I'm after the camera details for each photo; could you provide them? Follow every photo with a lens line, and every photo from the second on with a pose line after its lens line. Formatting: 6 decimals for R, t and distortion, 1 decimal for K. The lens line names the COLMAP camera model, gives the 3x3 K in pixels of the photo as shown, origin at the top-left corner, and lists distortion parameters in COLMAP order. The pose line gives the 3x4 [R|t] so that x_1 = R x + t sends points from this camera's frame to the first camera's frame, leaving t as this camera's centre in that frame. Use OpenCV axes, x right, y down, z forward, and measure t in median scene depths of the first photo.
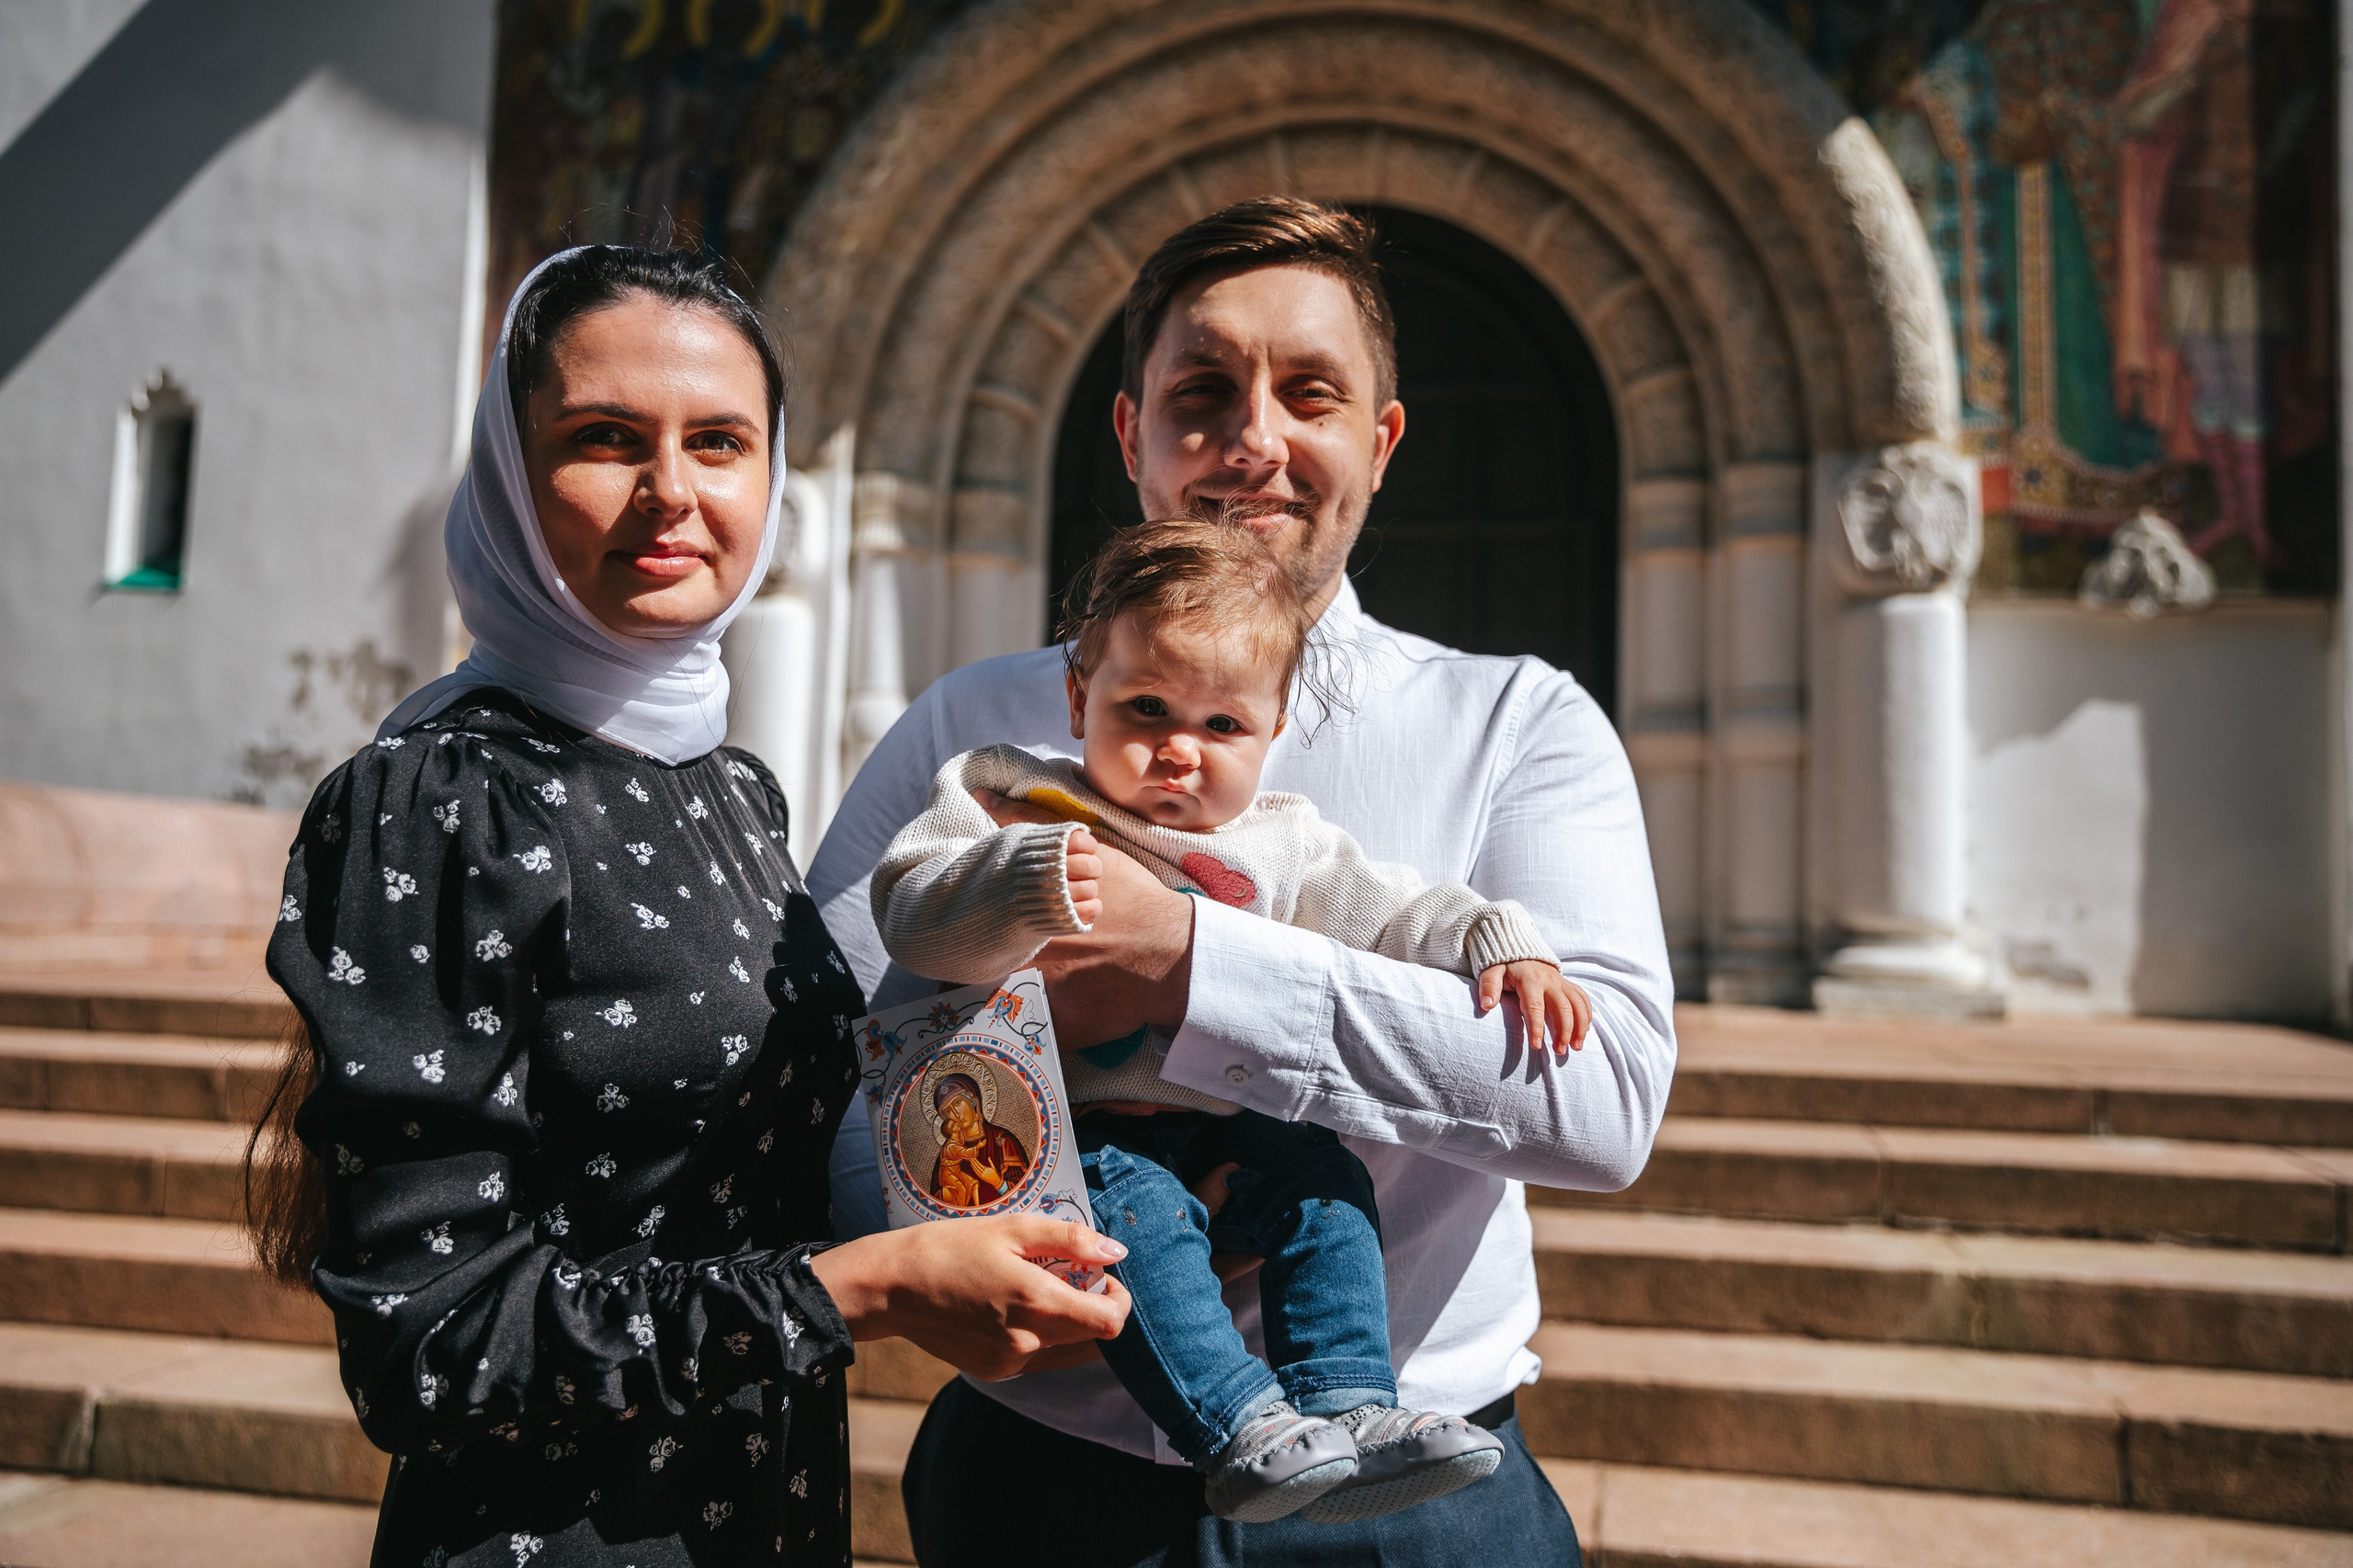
lens RADIAL K [[2011.4, 0, 1165.5], [0, 2011.4, 764.1], [0, 0, 1]] dist [-0.046926, 0.060983]
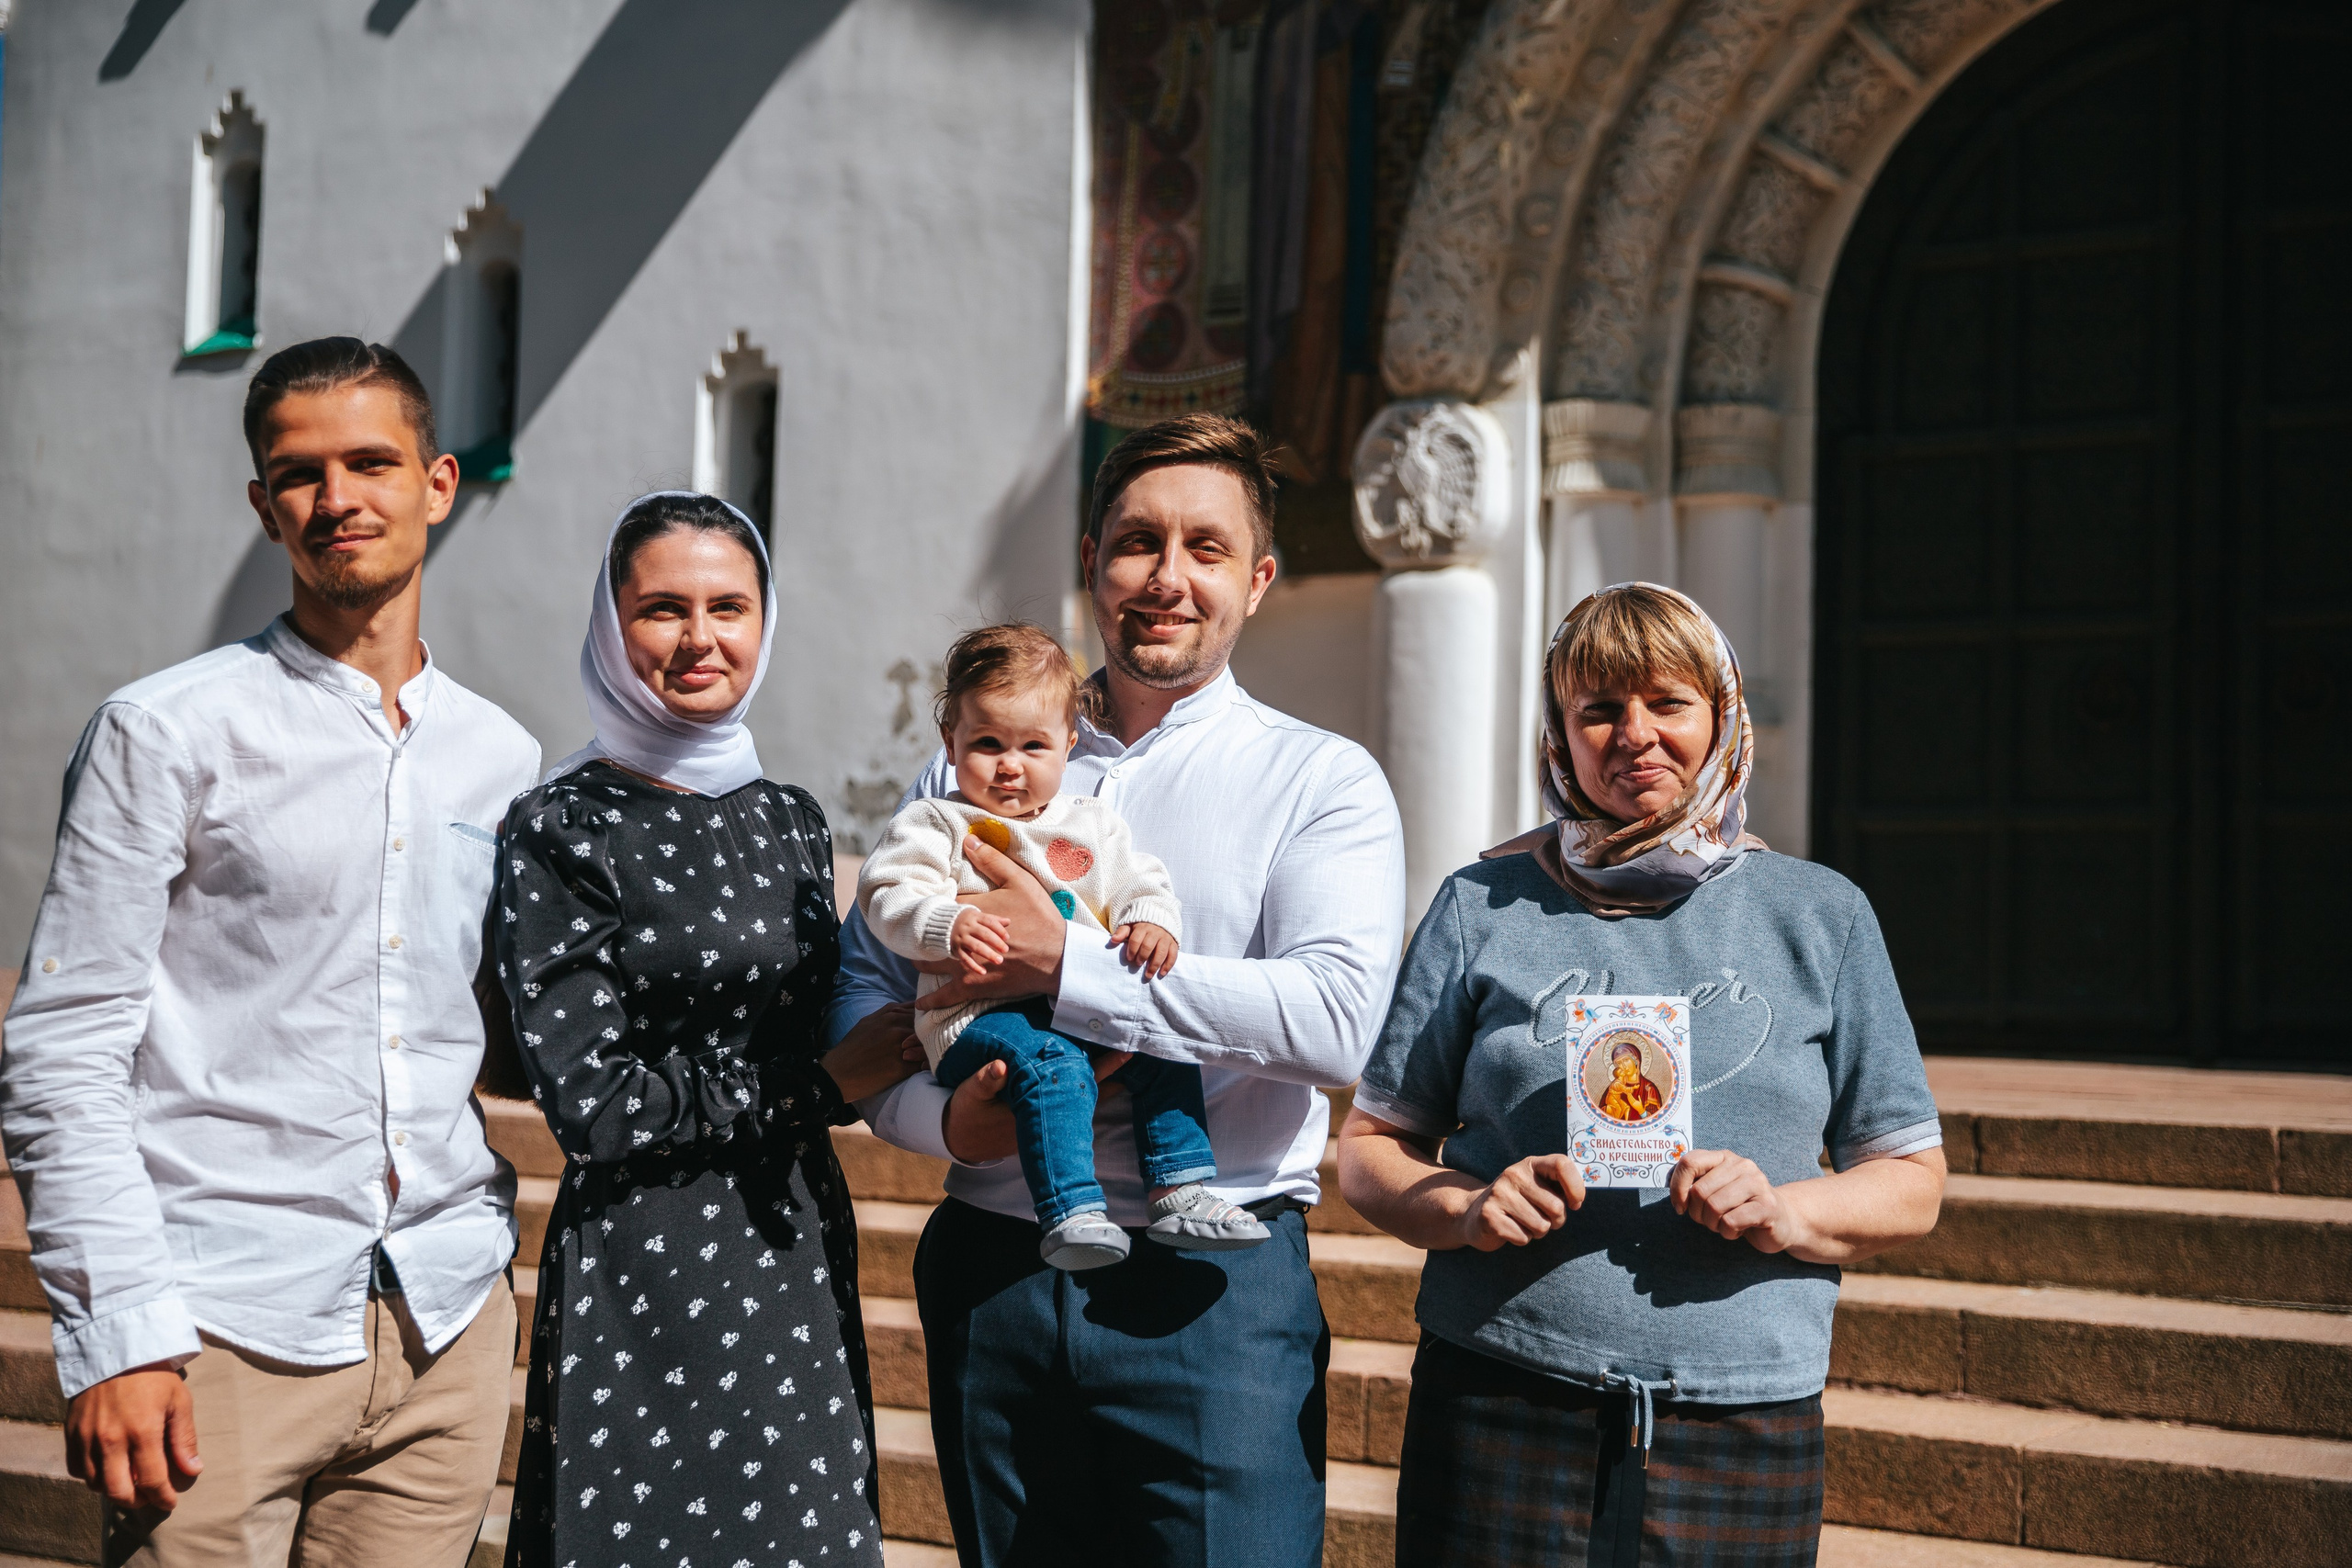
lens RADIAL K [[3128.0, 0, 1181.2], [0, 3128.0, 770.3], [0, 0, 1]] dist [0.092713, 0.000000]
pose [[0.934723, -0.036300, -0.353520, 0.135683], [0.035807, 0.999327, -0.007937, 0.001439], [0.353570, -0.005239, 0.935393, -0.169639]]
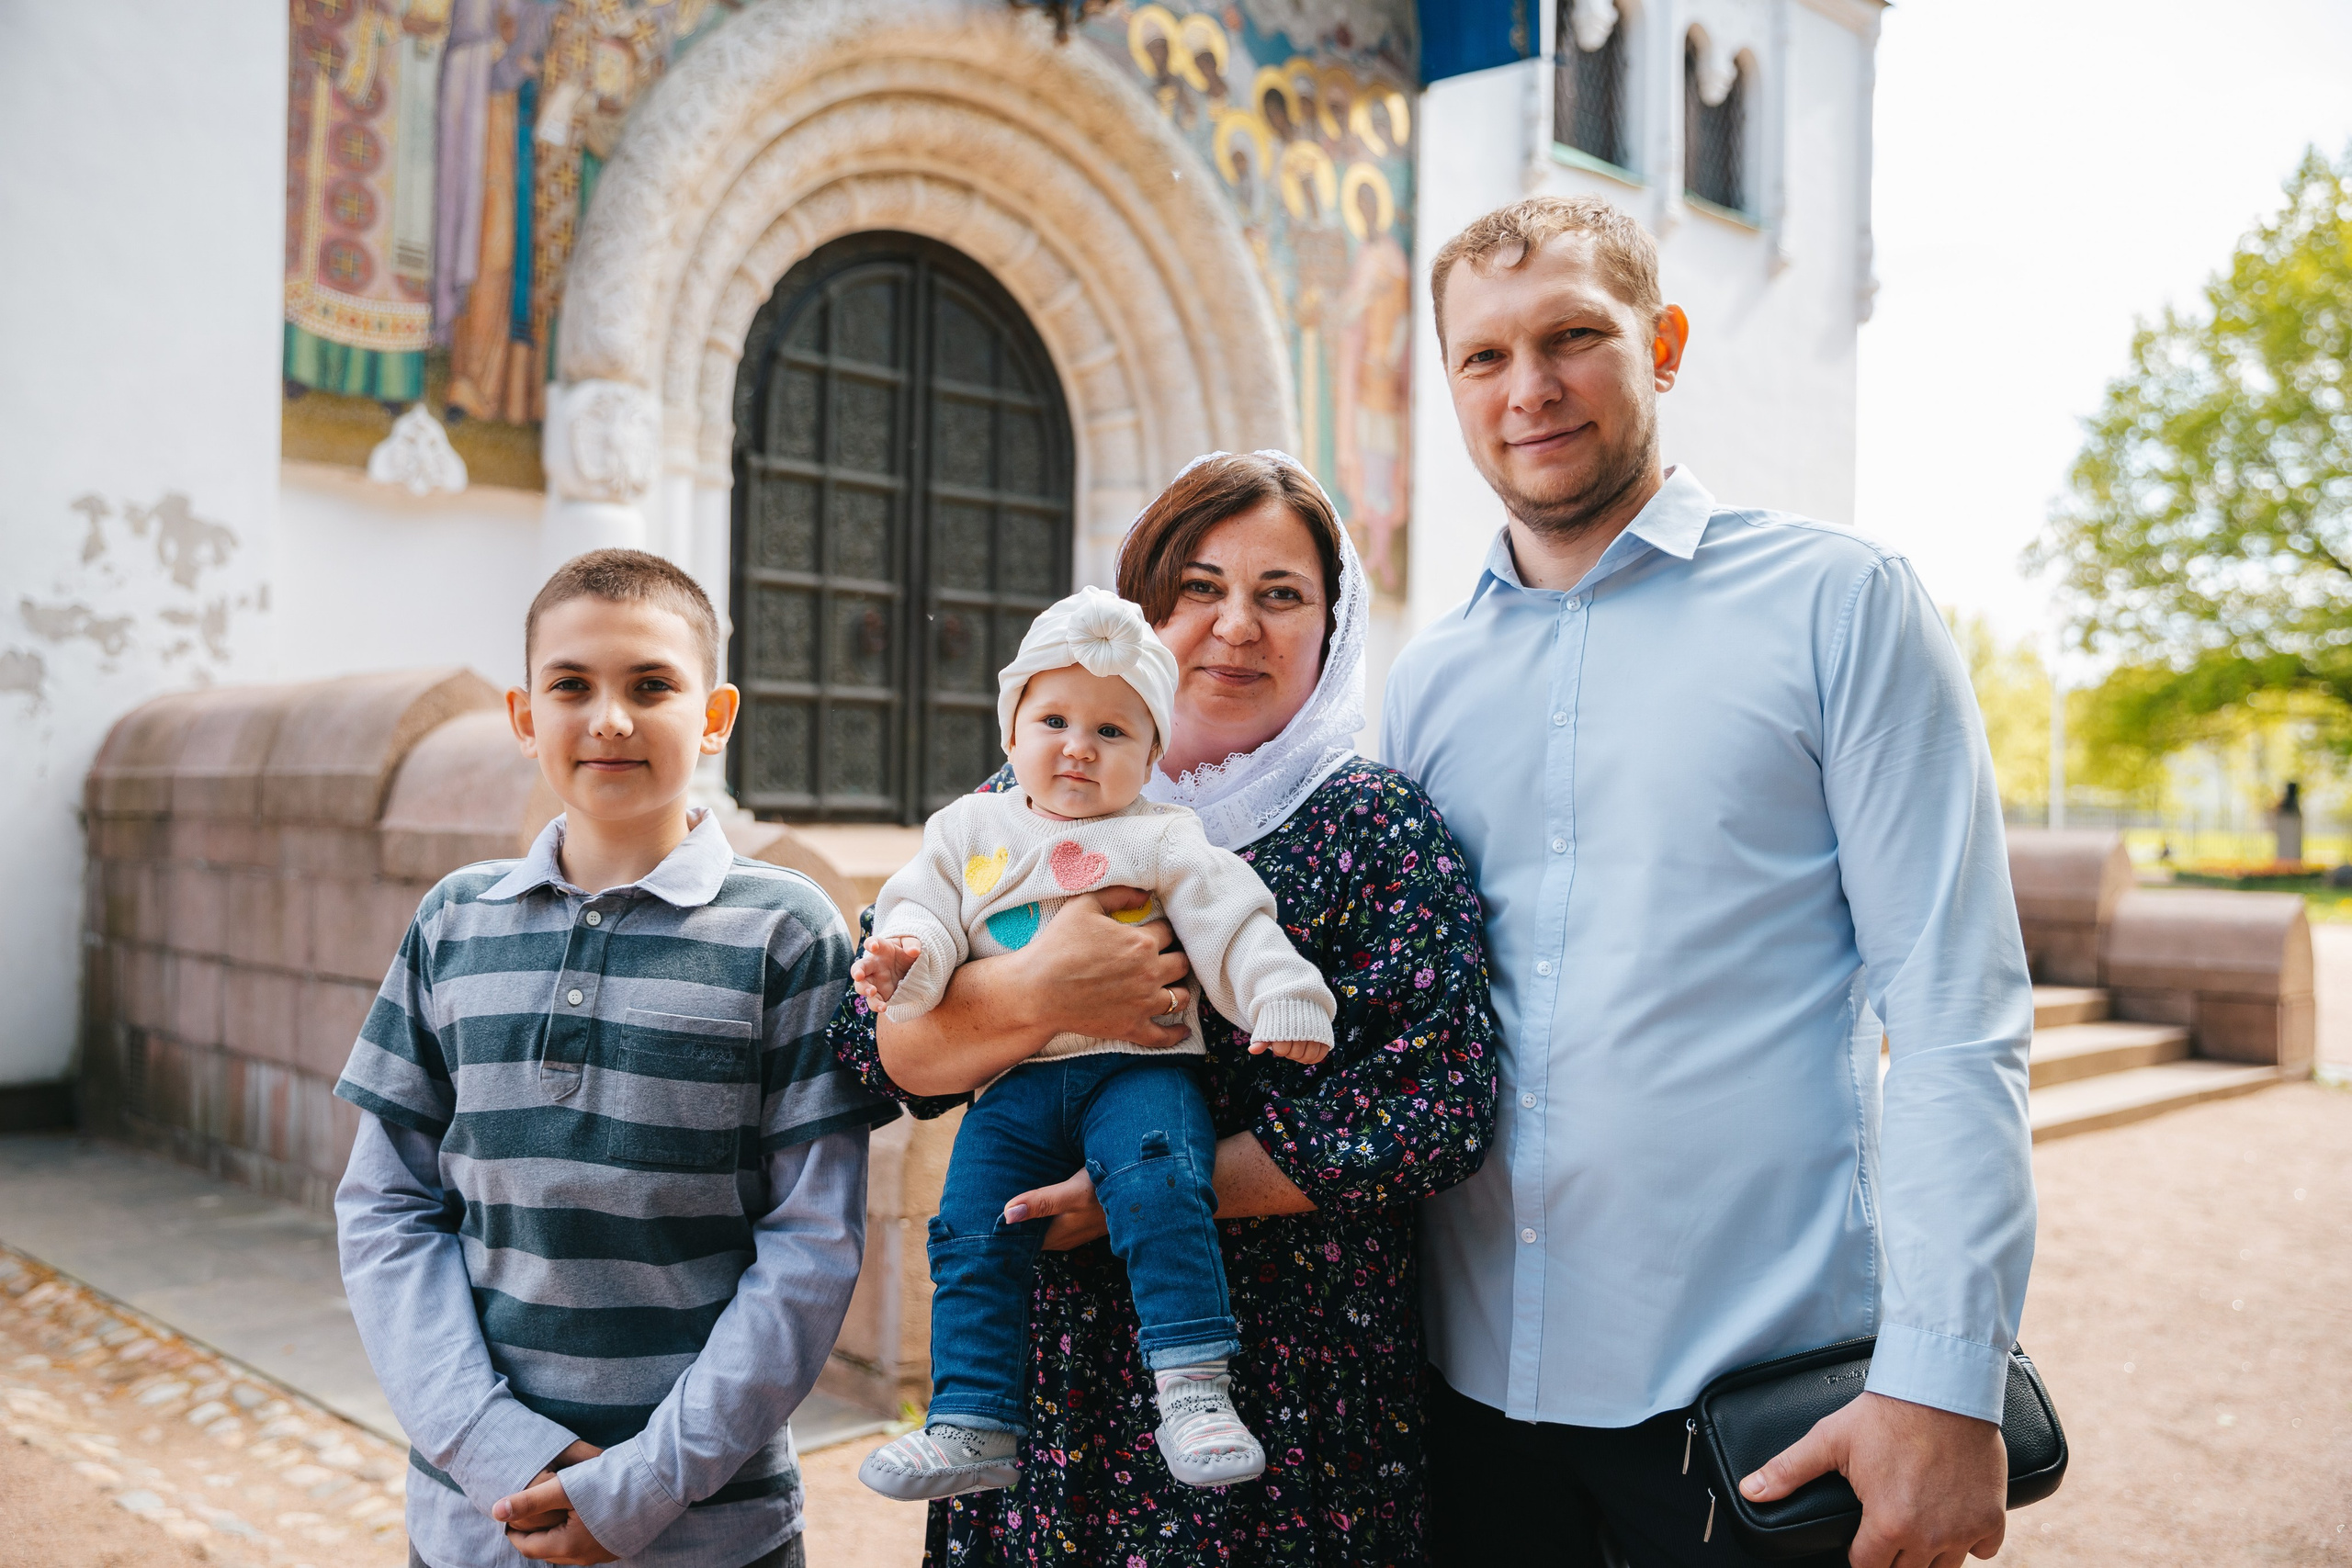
lens RADIAL K [[2158.6, 0, 1228.9], [0, 2158.6, 785.0], [0, 0, 1]] dist [-0.017920, 0.000000]
pose [[0.520607, -0.018385, 0.853598, -1.063374], [-0.072693, 0.995183, 0.065770, -0.031276], [-0.850696, -0.096291, 0.516763, 0.077237]]
